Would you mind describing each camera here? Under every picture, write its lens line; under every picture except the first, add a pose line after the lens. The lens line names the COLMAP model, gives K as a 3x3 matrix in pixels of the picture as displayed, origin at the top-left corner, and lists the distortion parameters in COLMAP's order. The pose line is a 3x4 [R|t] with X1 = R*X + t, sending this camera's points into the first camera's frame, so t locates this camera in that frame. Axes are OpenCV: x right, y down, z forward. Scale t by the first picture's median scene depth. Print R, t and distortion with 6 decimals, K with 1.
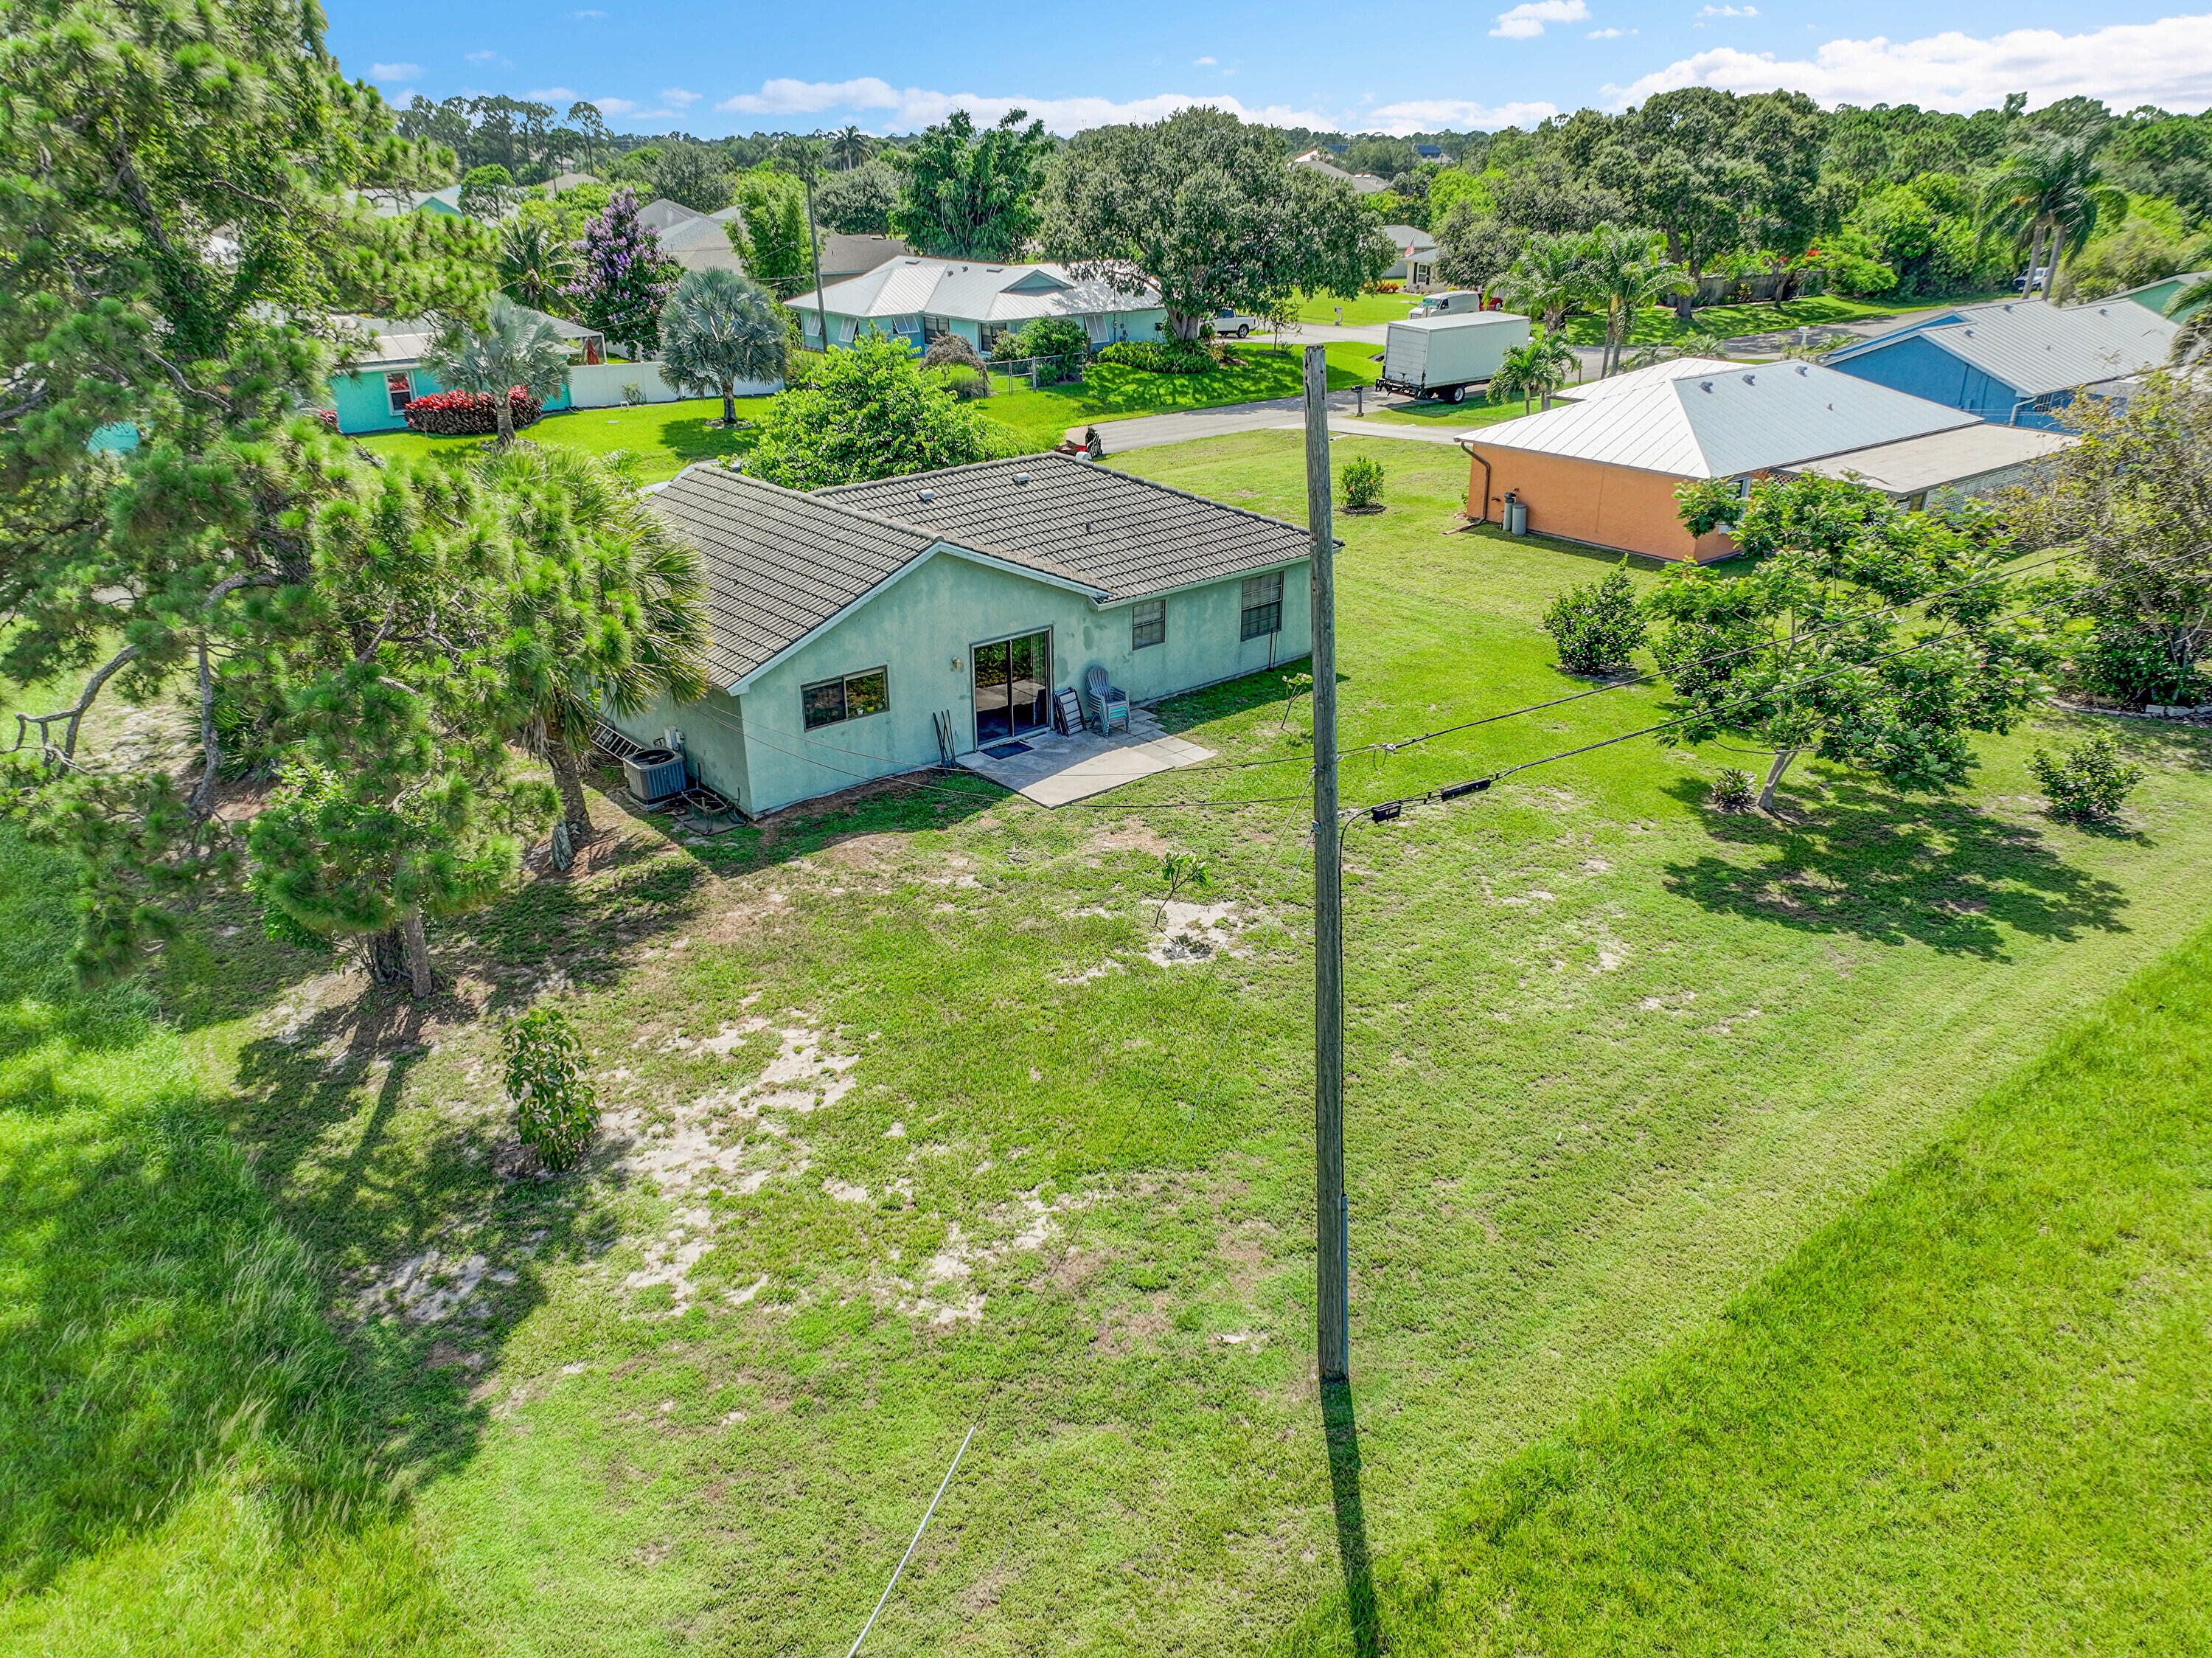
lens RADIAL K [[1546.4, 0, 1106.5], [0, 1546.4, 824.5], [0, 0, 1]] dist [0.000451, 0.013224]
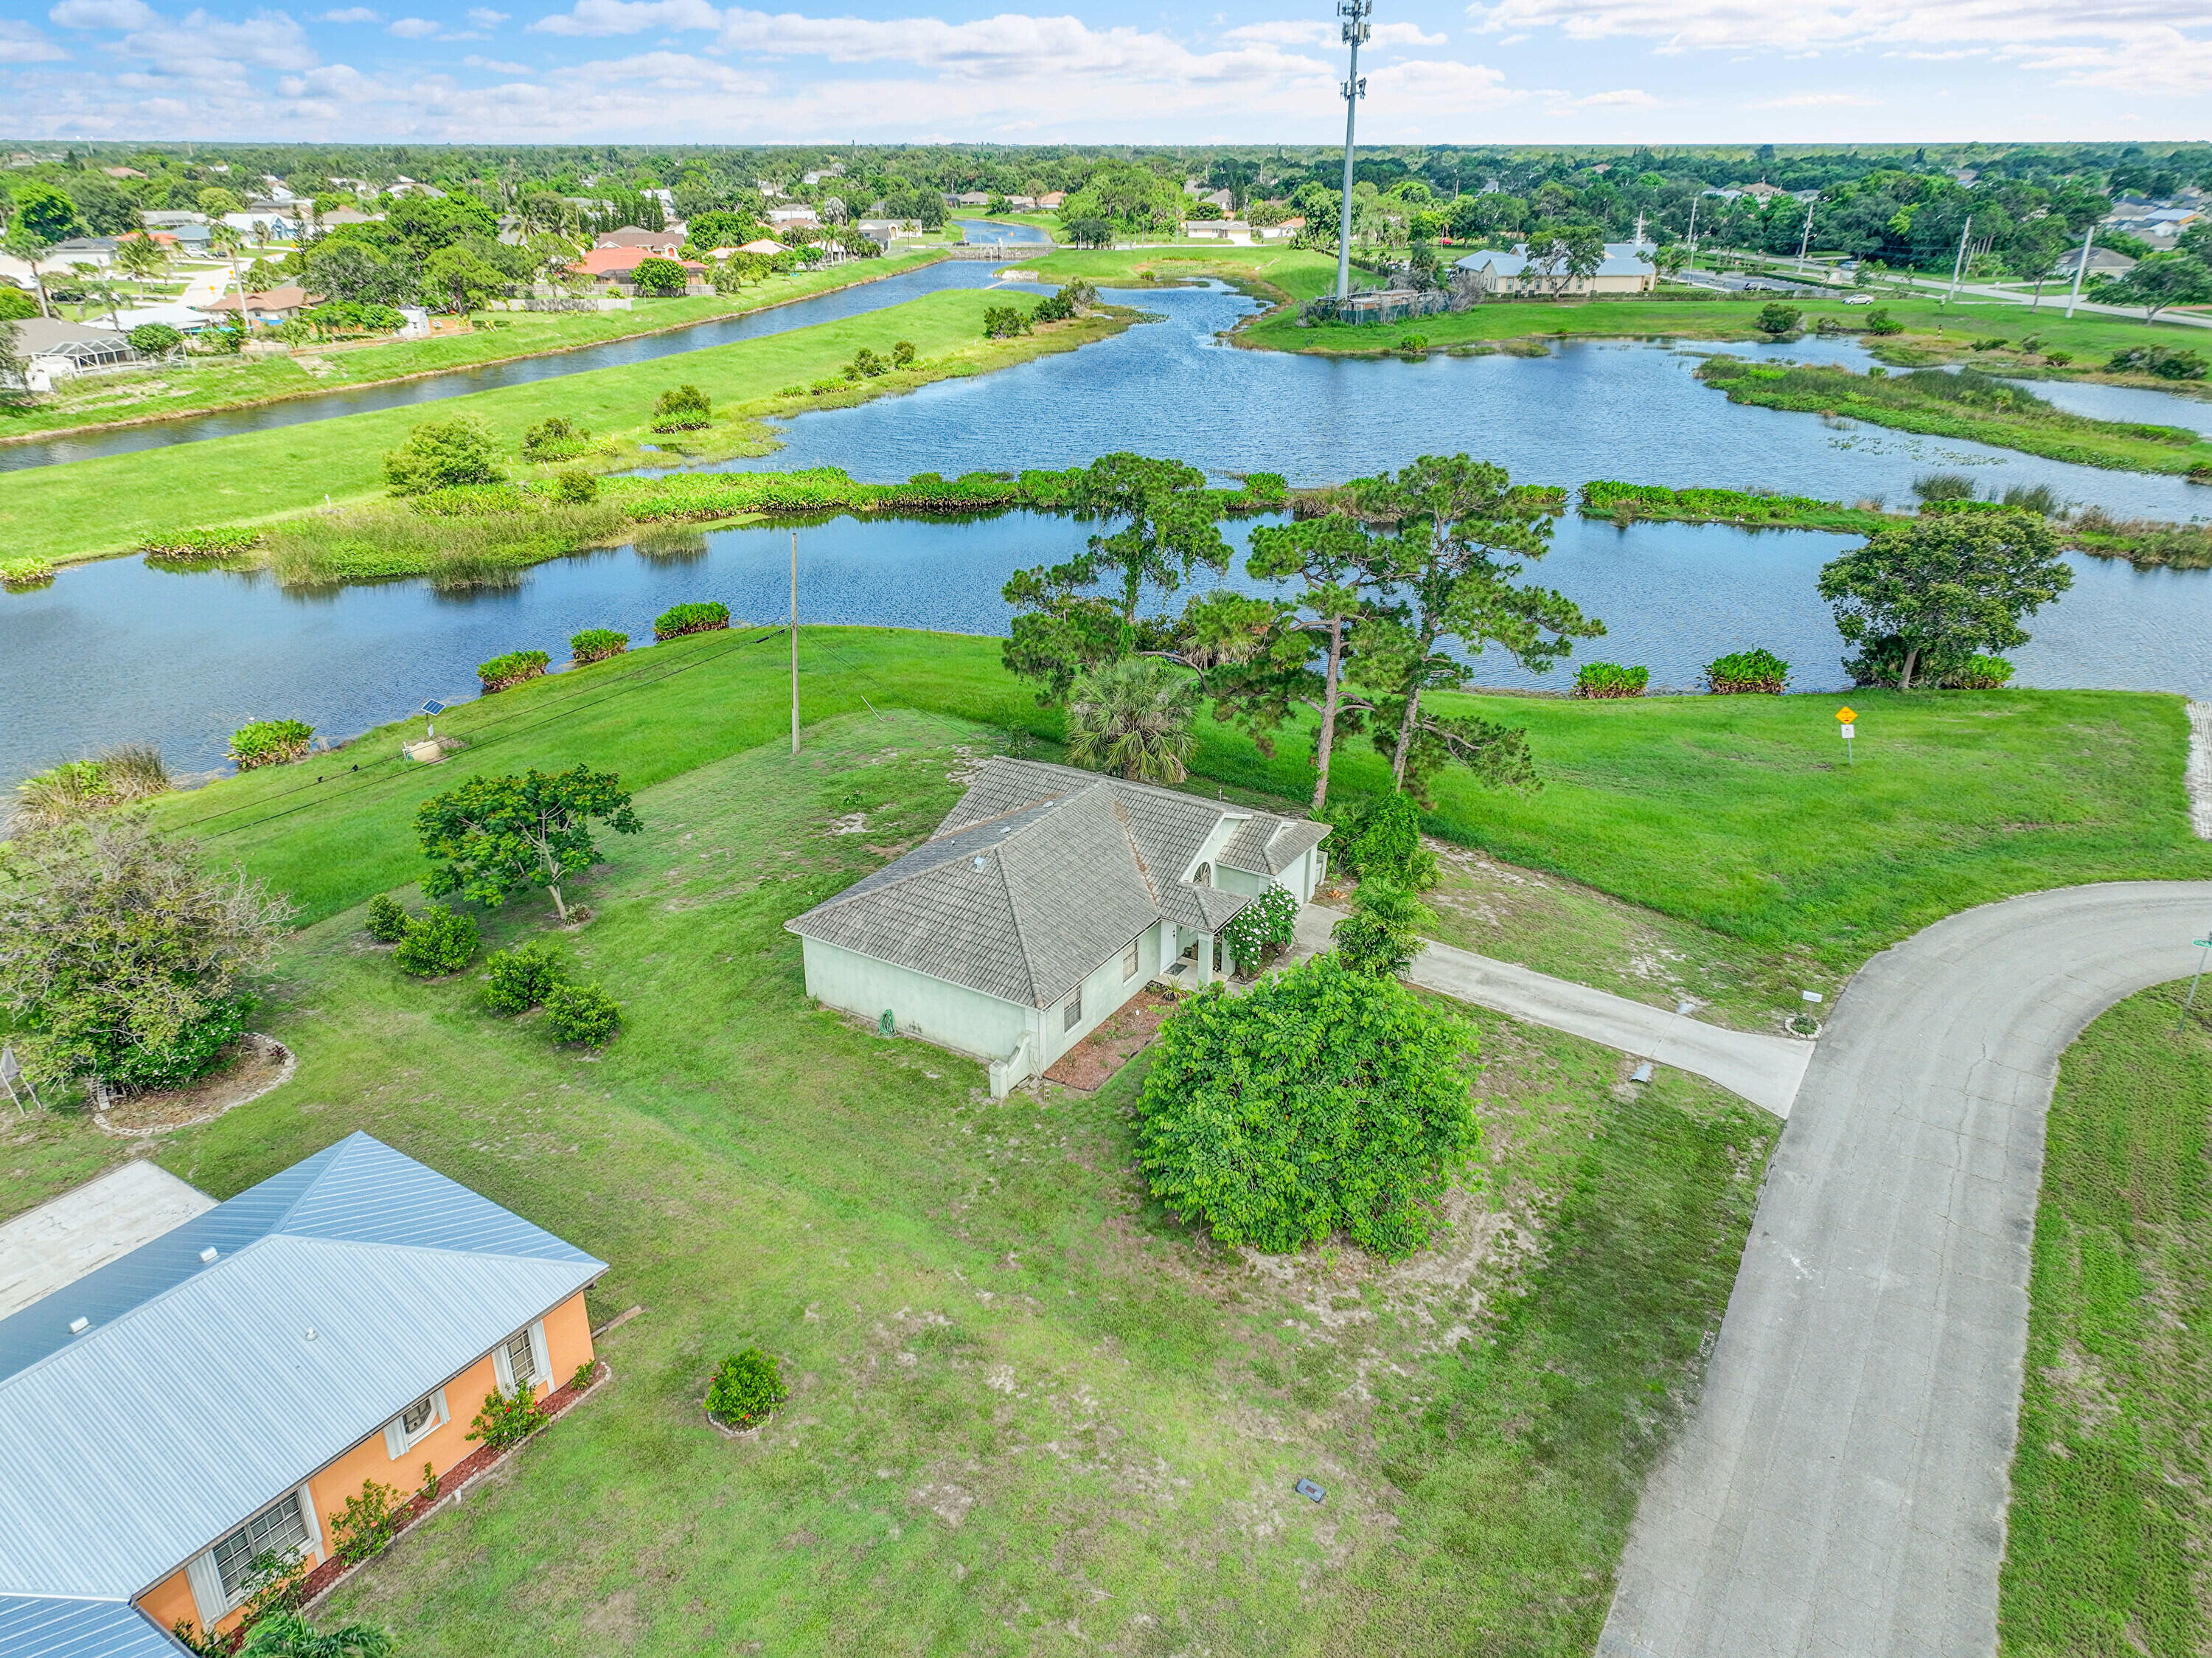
lens RADIAL K [[1546.4, 0, 1104.0], [0, 1546.4, 829.5], [0, 0, 1]] dist [0.000451, 0.013224]
pose [[-0.952585, 0.126024, -0.276946, 0.296930], [-0.119357, 0.682472, 0.721100, -1.472645], [0.279884, 0.719965, -0.635071, 2.229648]]
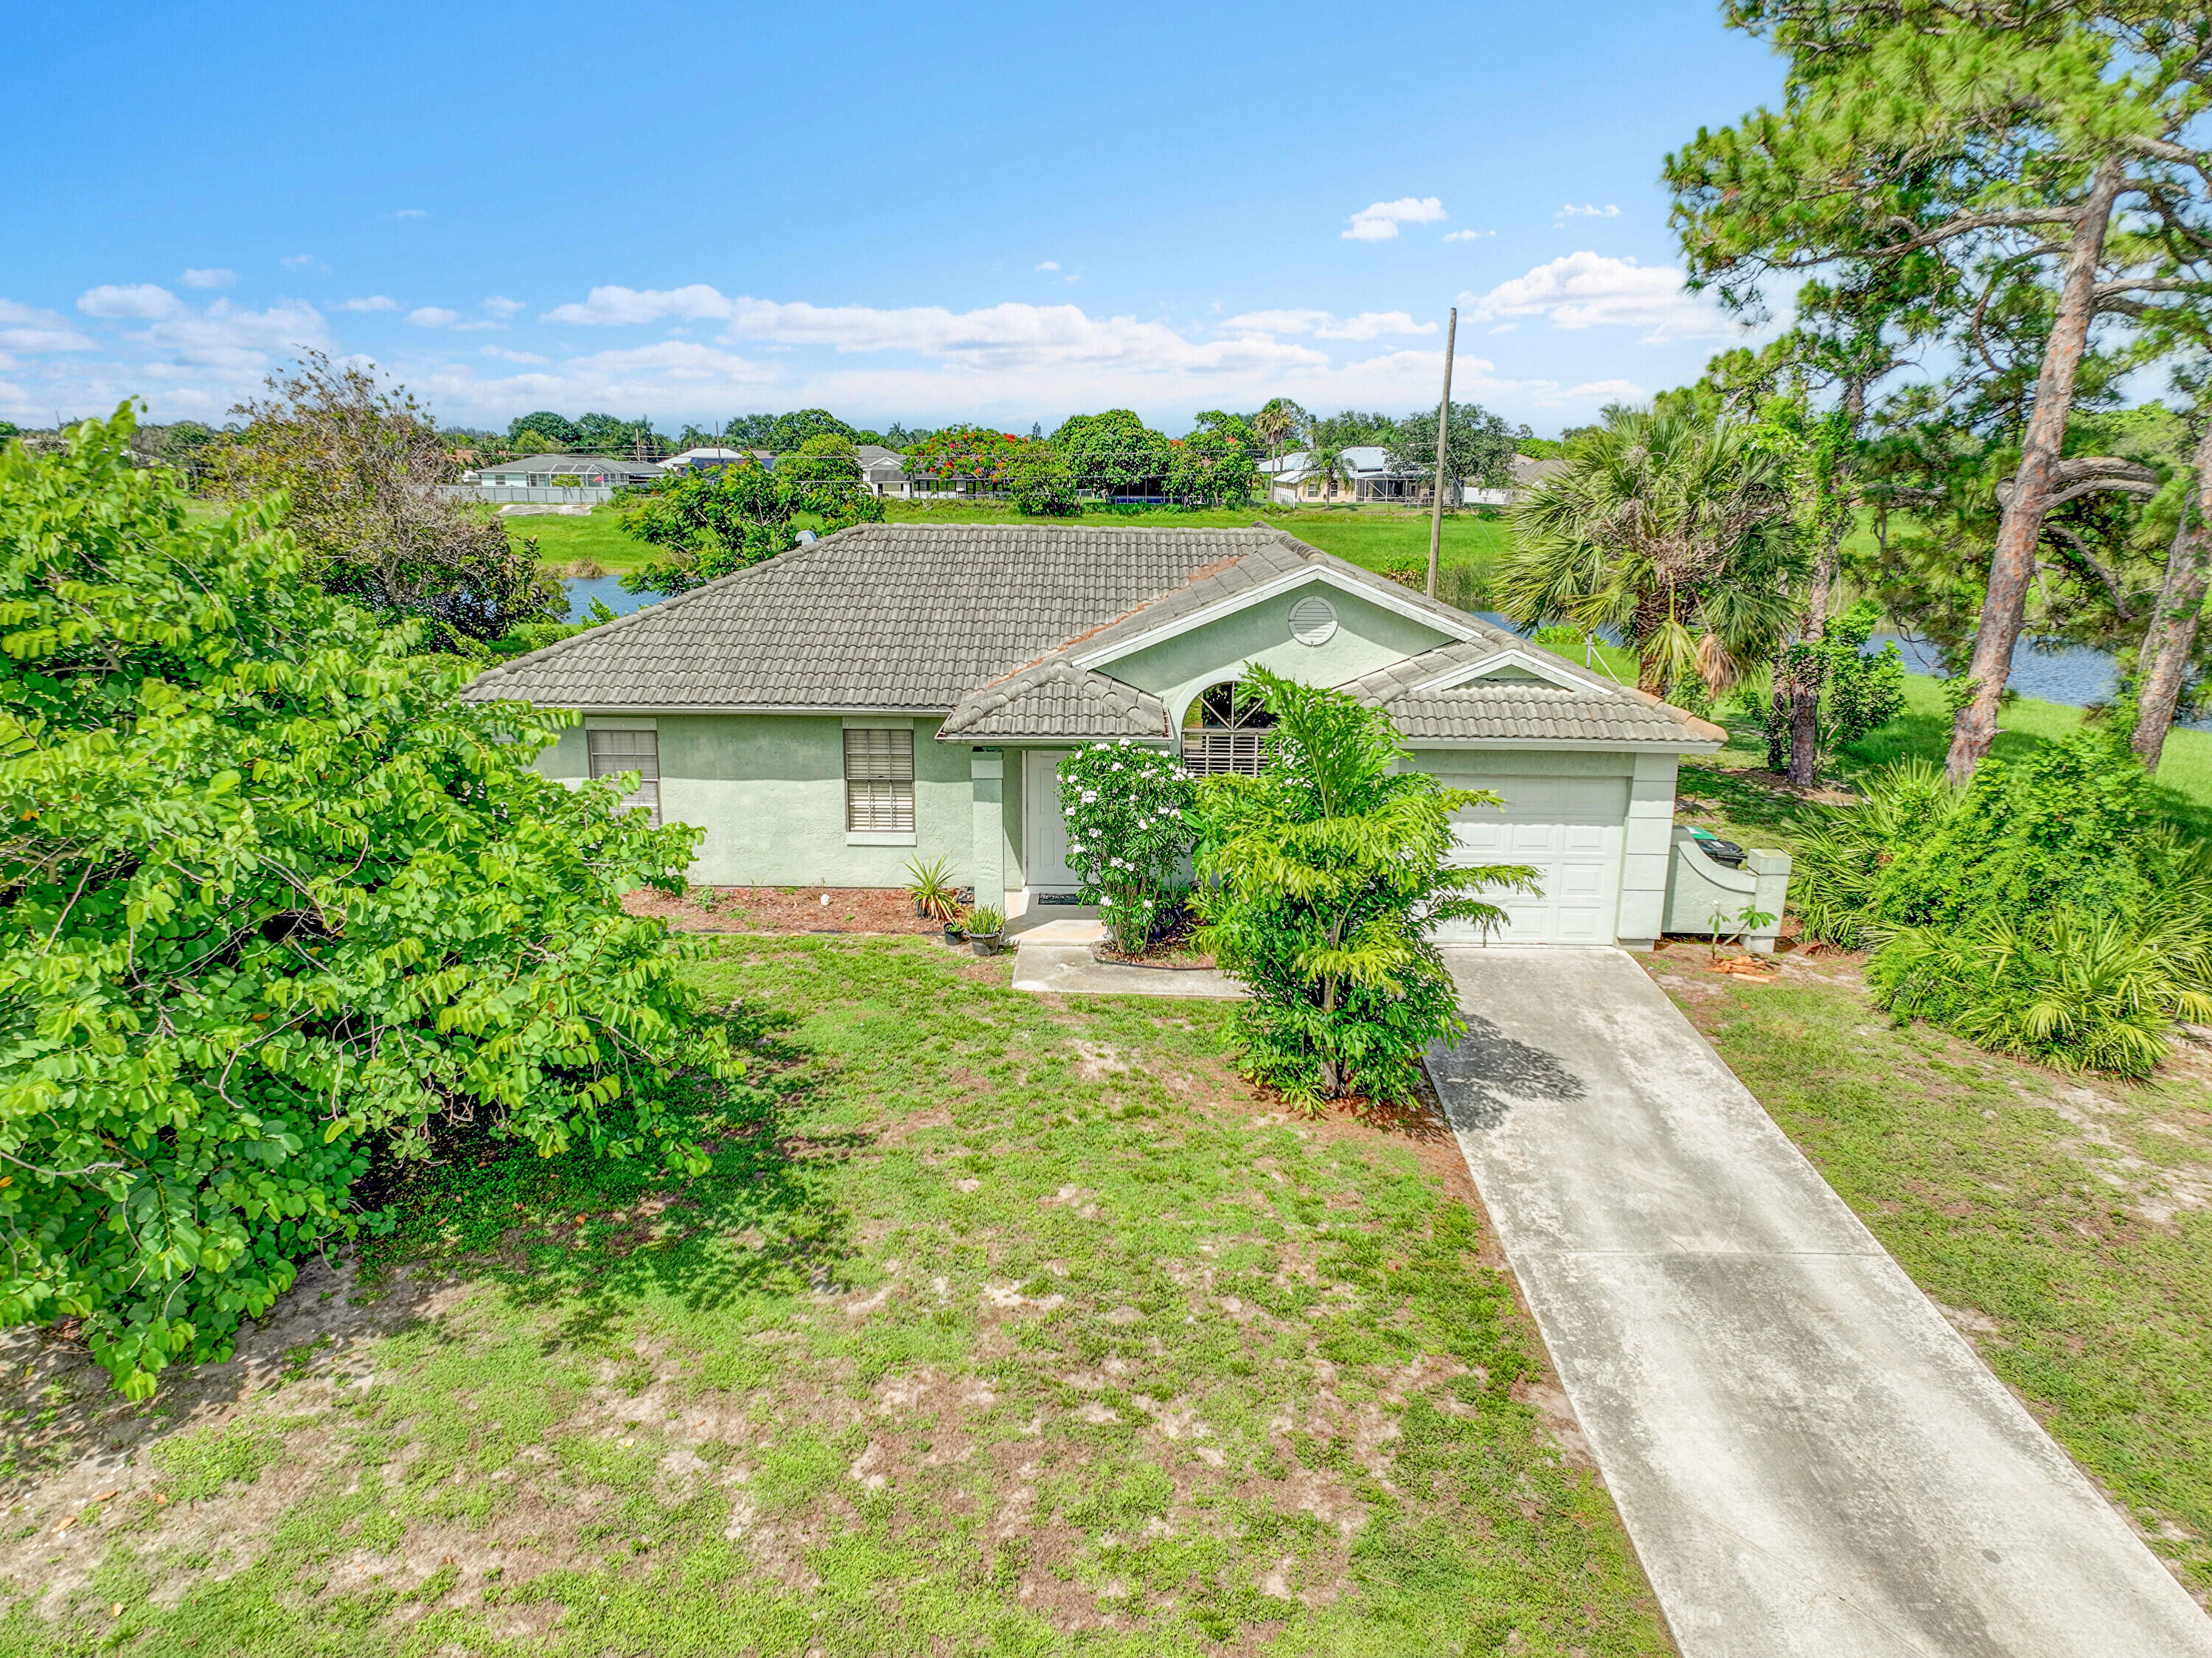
lens RADIAL K [[1546.4, 0, 1103.4], [0, 1546.4, 833.2], [0, 0, 1]] dist [0.000451, 0.013224]
pose [[-0.747317, -0.161671, 0.644500, -0.676903], [0.260844, 0.820708, 0.508329, -0.527439], [-0.611129, 0.547997, -0.571158, 1.654371]]
